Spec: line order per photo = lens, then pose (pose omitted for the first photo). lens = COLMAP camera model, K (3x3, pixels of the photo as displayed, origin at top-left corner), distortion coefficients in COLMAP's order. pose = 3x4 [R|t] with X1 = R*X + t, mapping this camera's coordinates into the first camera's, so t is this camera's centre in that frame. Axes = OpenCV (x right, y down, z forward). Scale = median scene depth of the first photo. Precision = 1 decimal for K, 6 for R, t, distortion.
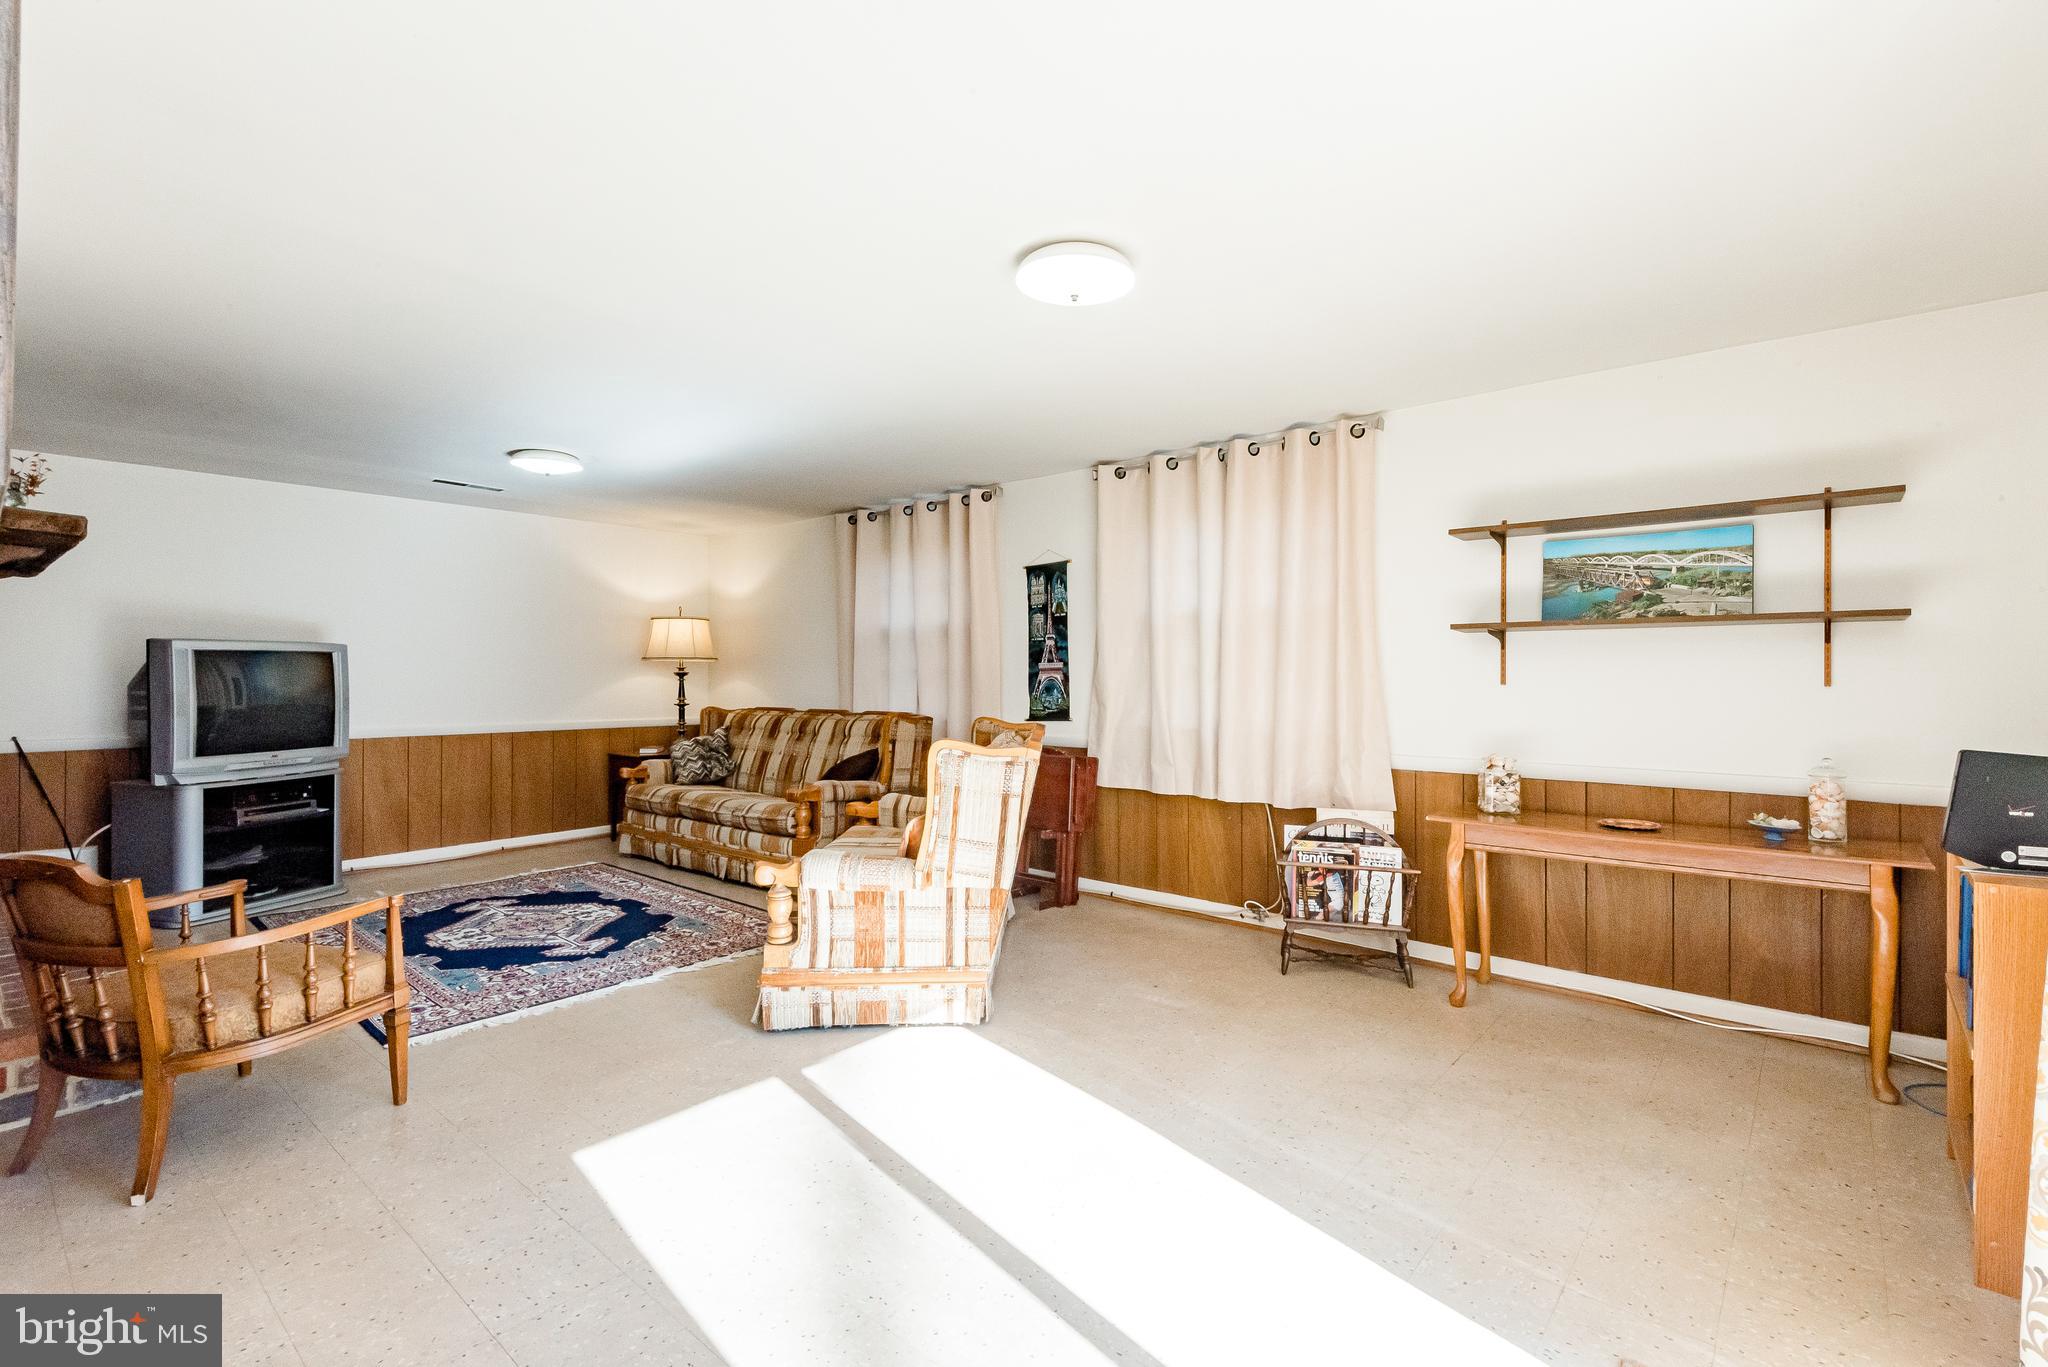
lens RADIAL K [[914.3, 0, 1015.8], [0, 914.3, 676.0], [0, 0, 1]] dist [0.024412, -0.010456]
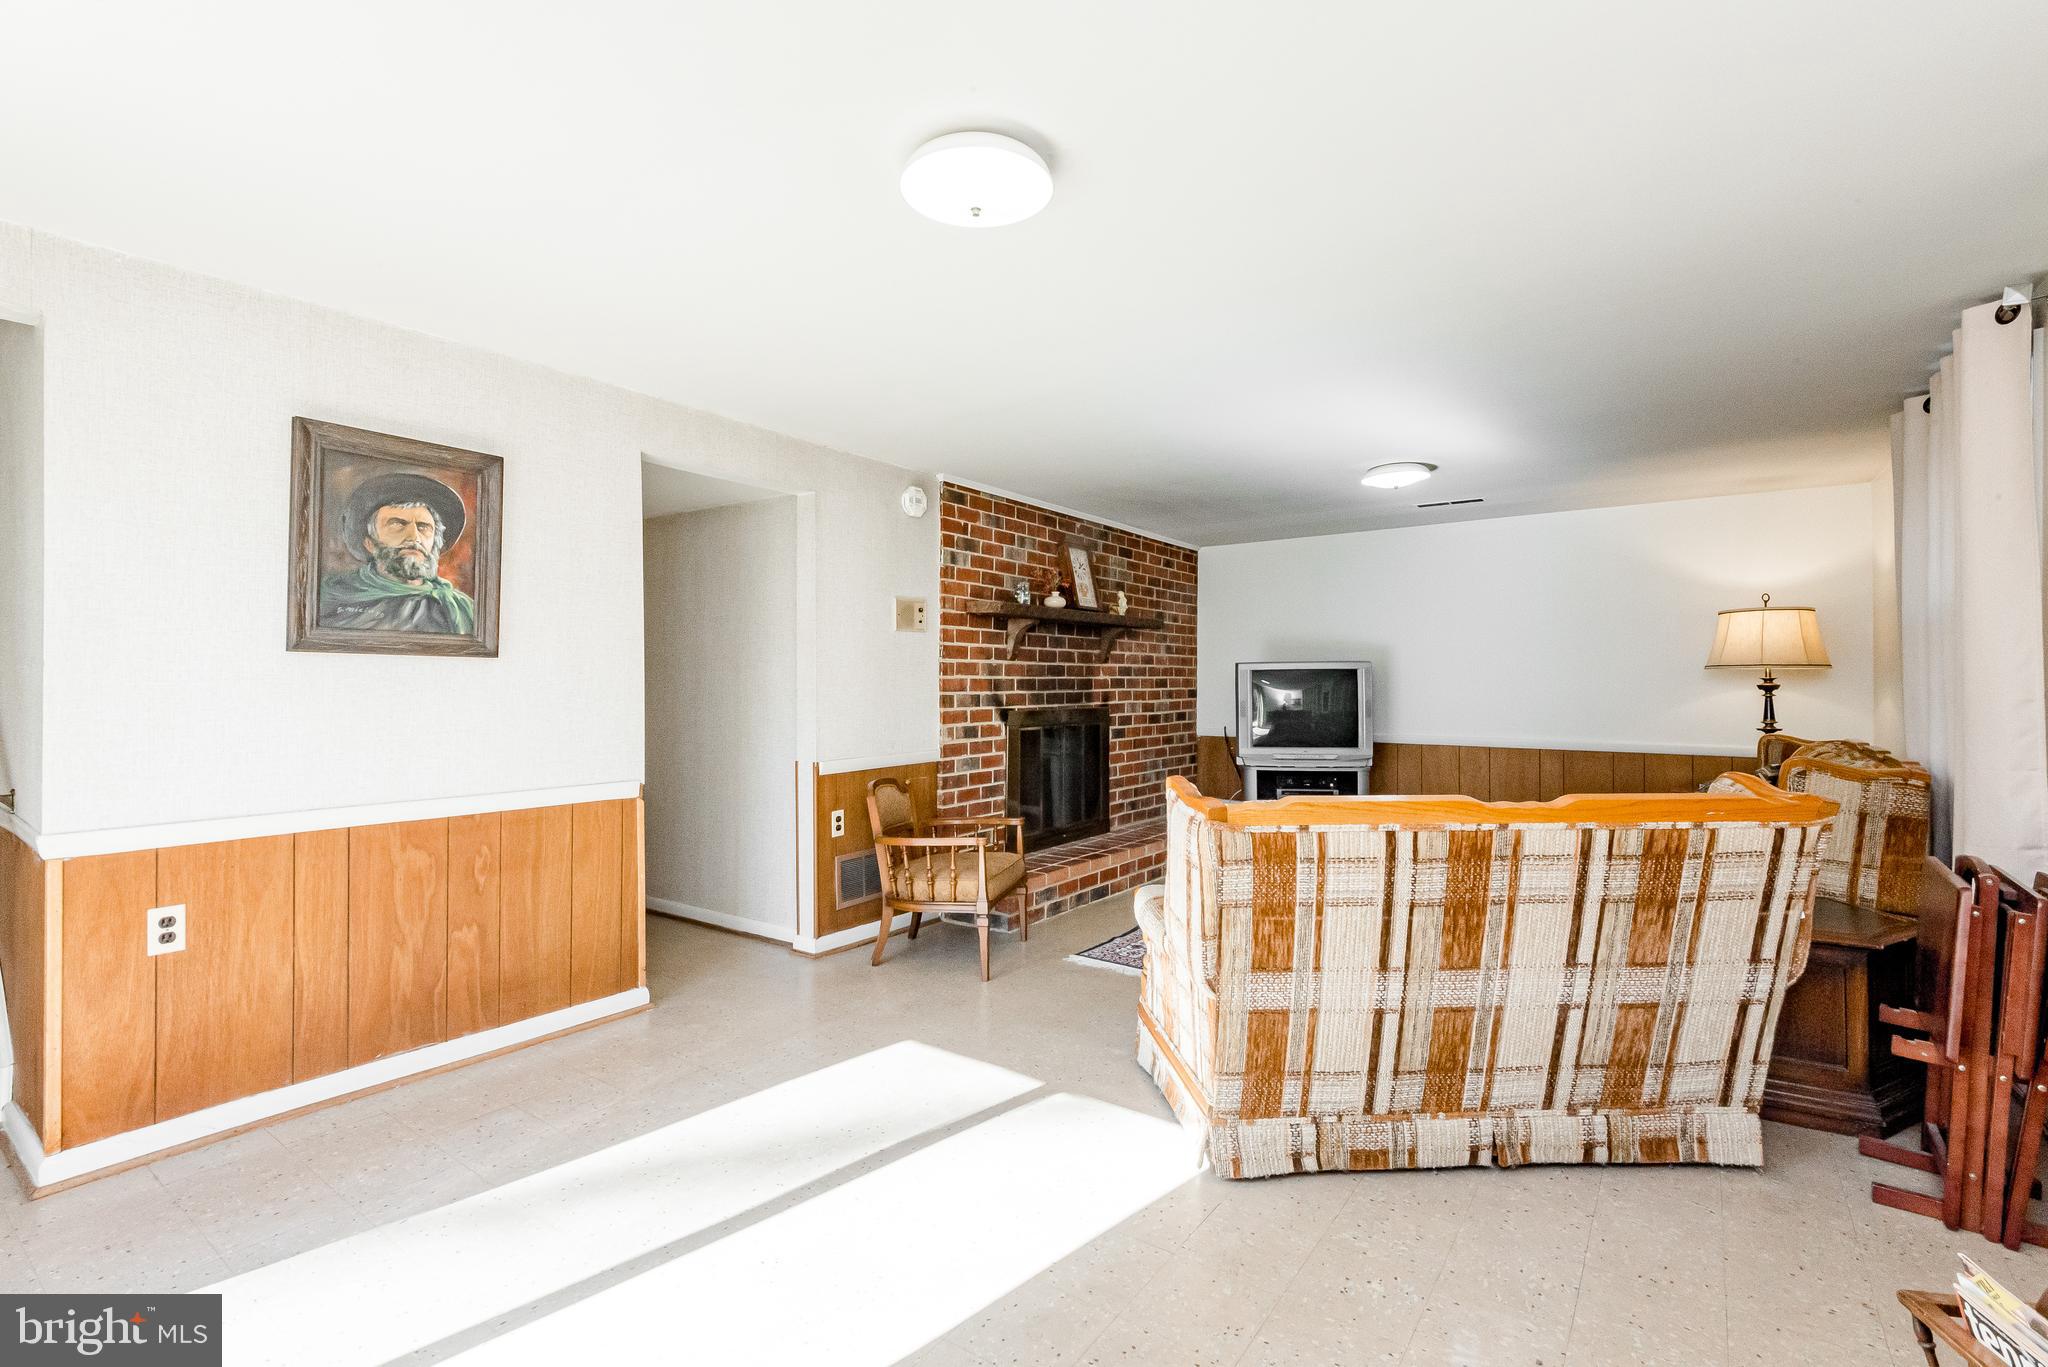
lens RADIAL K [[914.3, 0, 1033.9], [0, 914.3, 685.8], [0, 0, 1]] dist [0.024412, -0.010456]
pose [[0.088695, 0.001789, -0.996057, 0.411627], [0.001171, 0.999998, 0.001901, -0.006777], [0.996058, -0.001335, 0.088693, 0.483218]]
